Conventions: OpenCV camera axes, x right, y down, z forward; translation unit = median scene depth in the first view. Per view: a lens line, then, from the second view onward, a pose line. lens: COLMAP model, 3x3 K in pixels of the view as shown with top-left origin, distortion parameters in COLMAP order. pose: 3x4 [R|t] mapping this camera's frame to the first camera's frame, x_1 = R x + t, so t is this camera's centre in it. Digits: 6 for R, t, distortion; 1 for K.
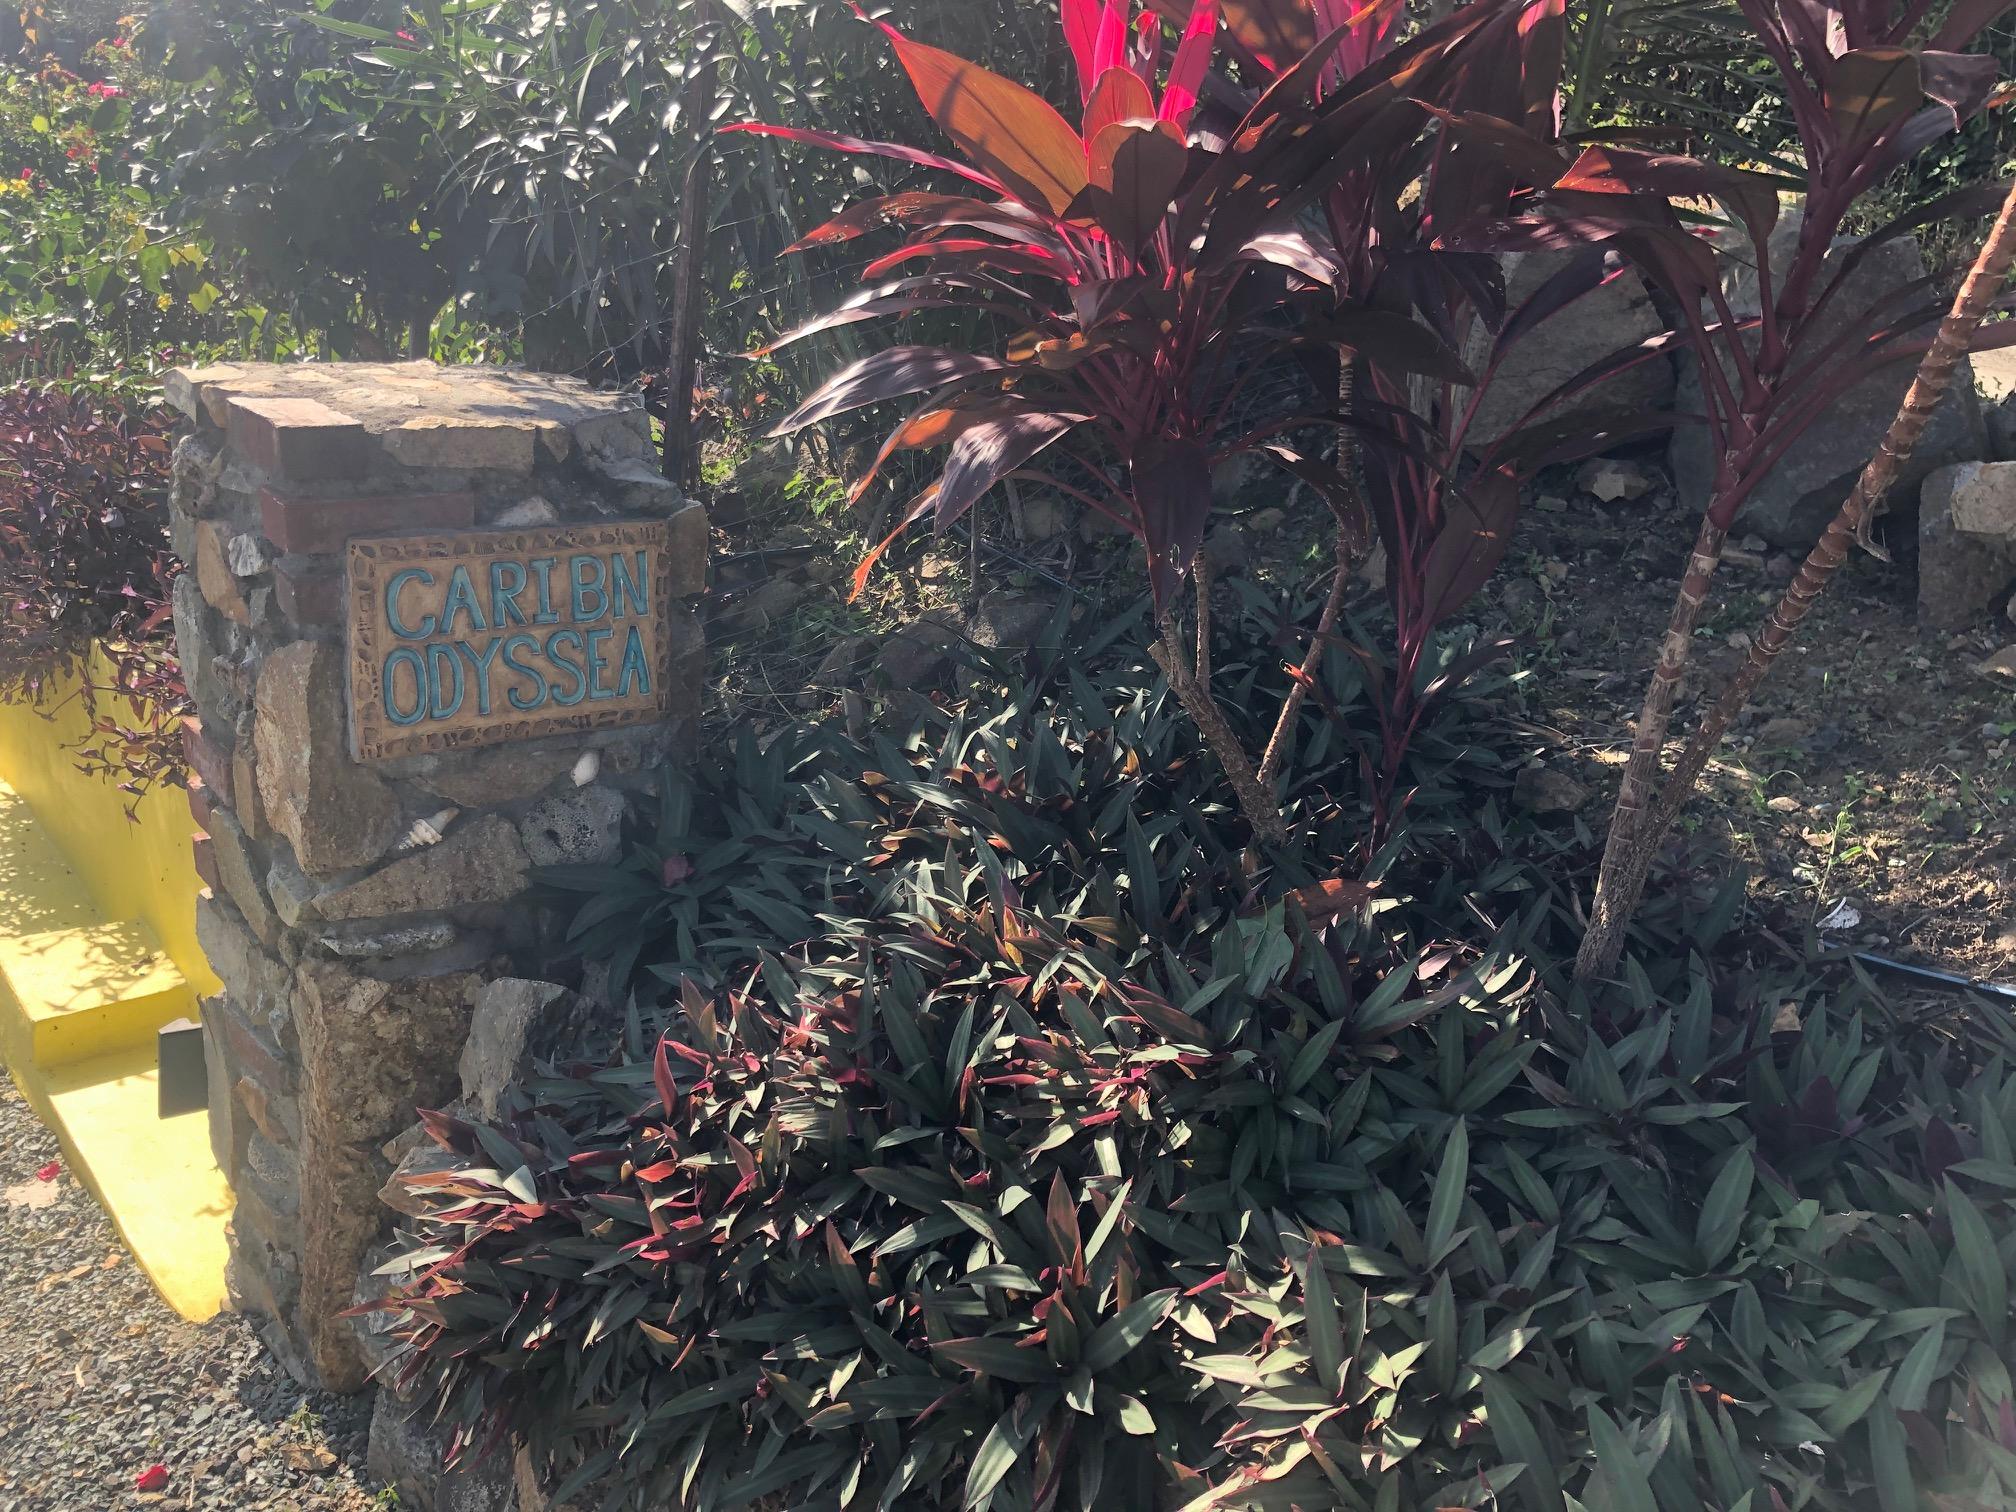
lens RADIAL K [[1633.3, 0, 993.1], [0, 1633.3, 708.9], [0, 0, 1]] dist [0.031788, -0.069844]
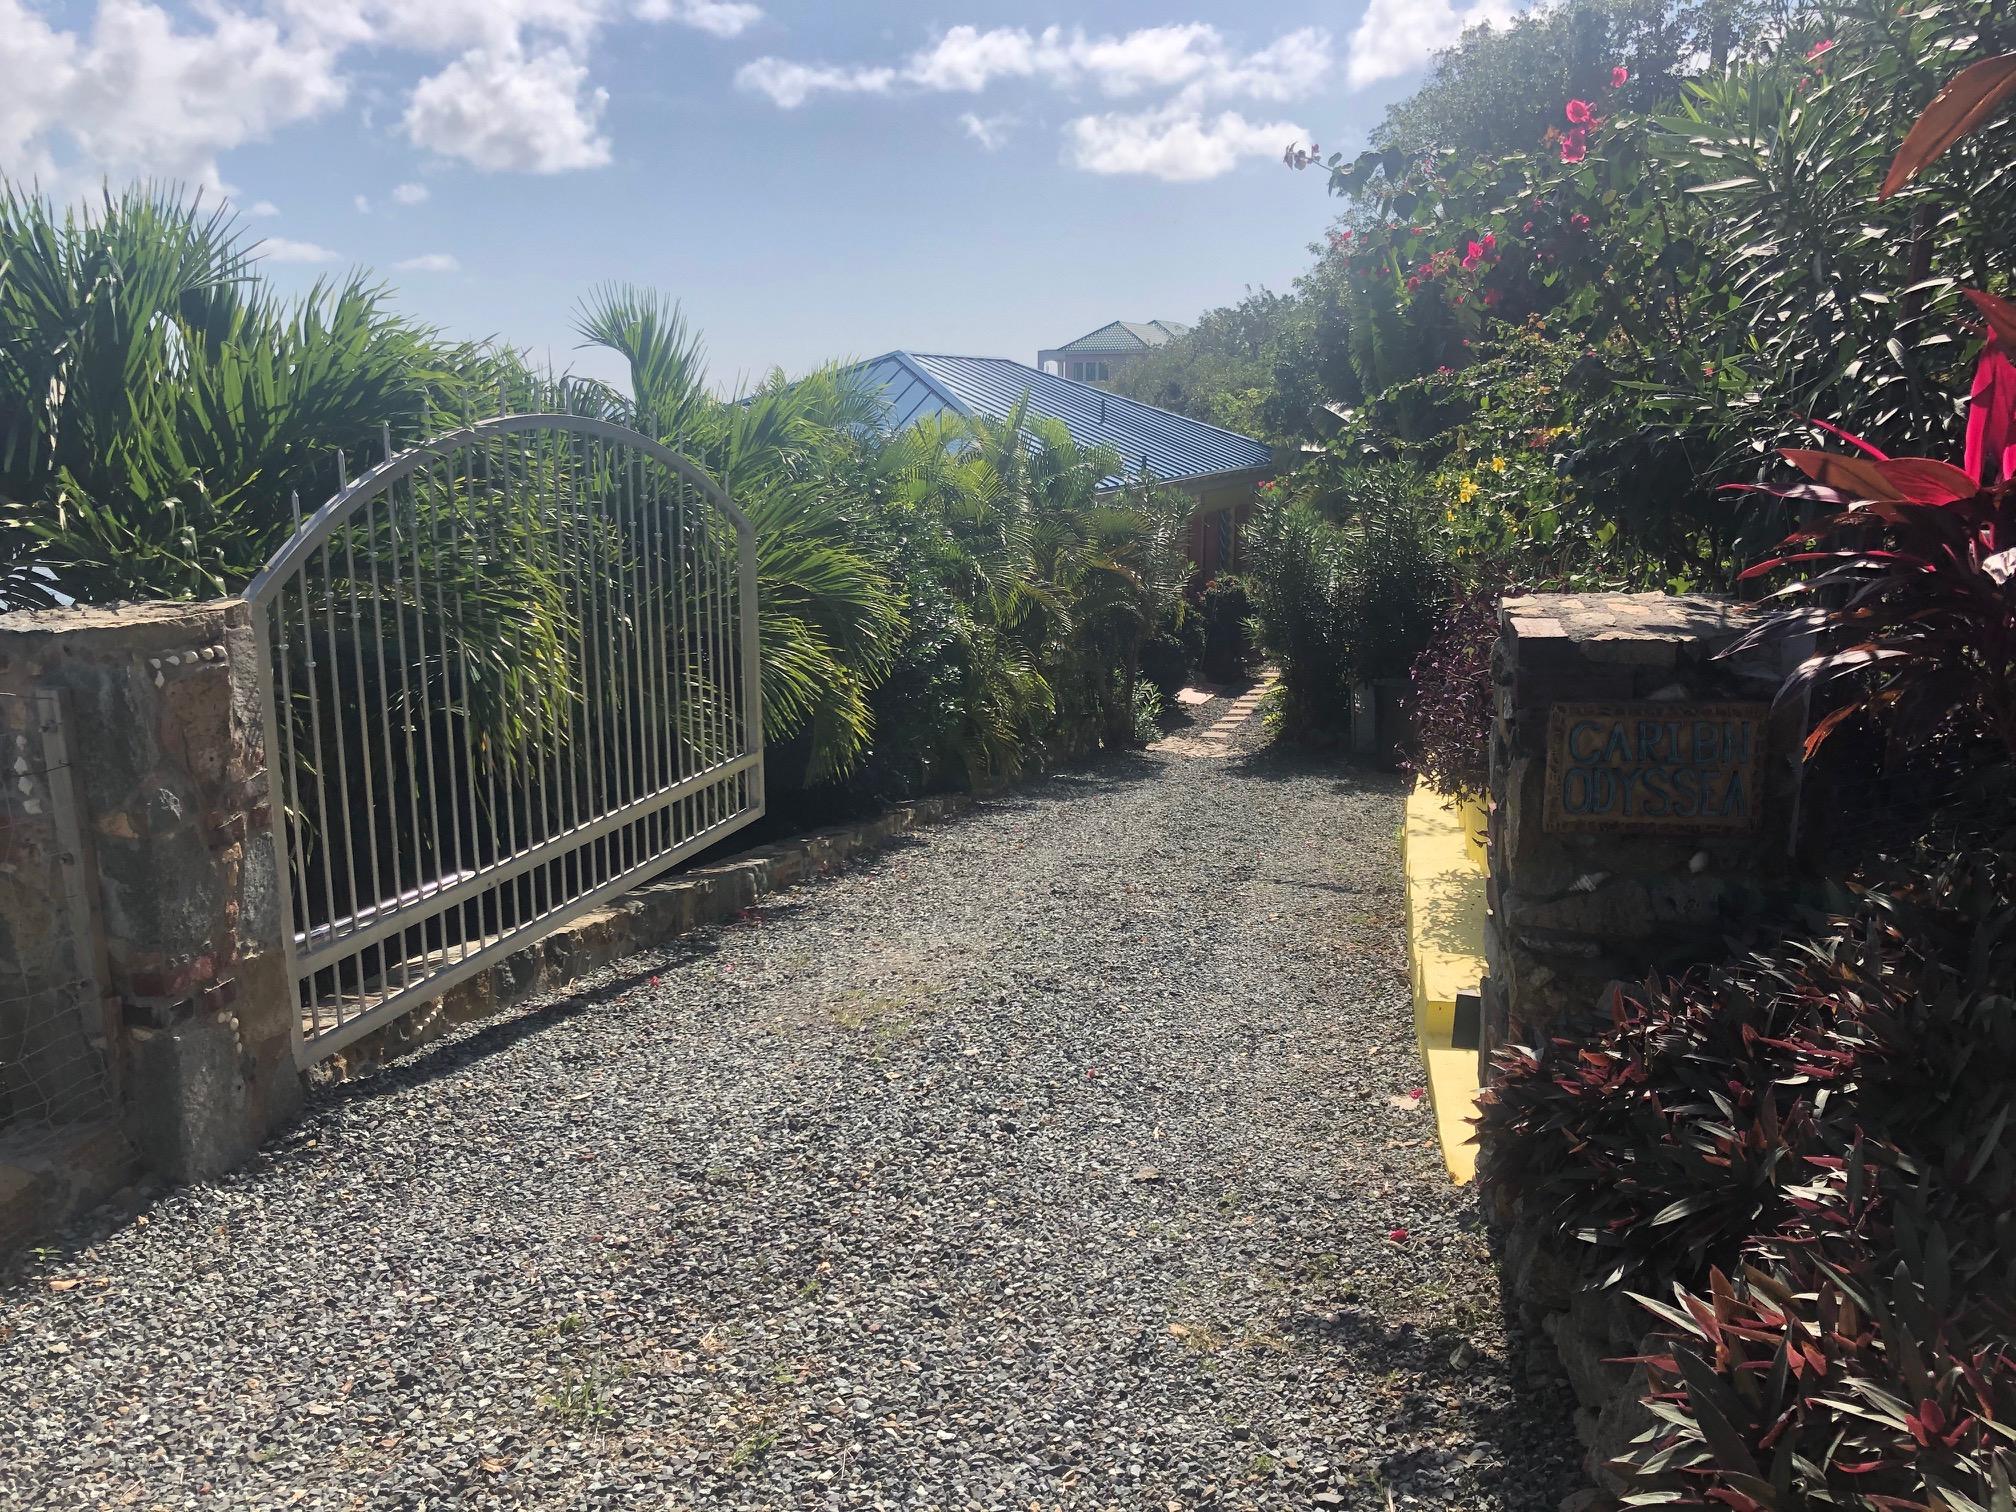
lens RADIAL K [[1633.3, 0, 1008.3], [0, 1633.3, 758.6], [0, 0, 1]] dist [0.031788, -0.069844]
pose [[0.621878, 0.091630, -0.777735, 0.552101], [-0.147677, 0.989034, -0.001558, 0.040391], [0.769064, 0.115822, 0.628591, -0.480832]]
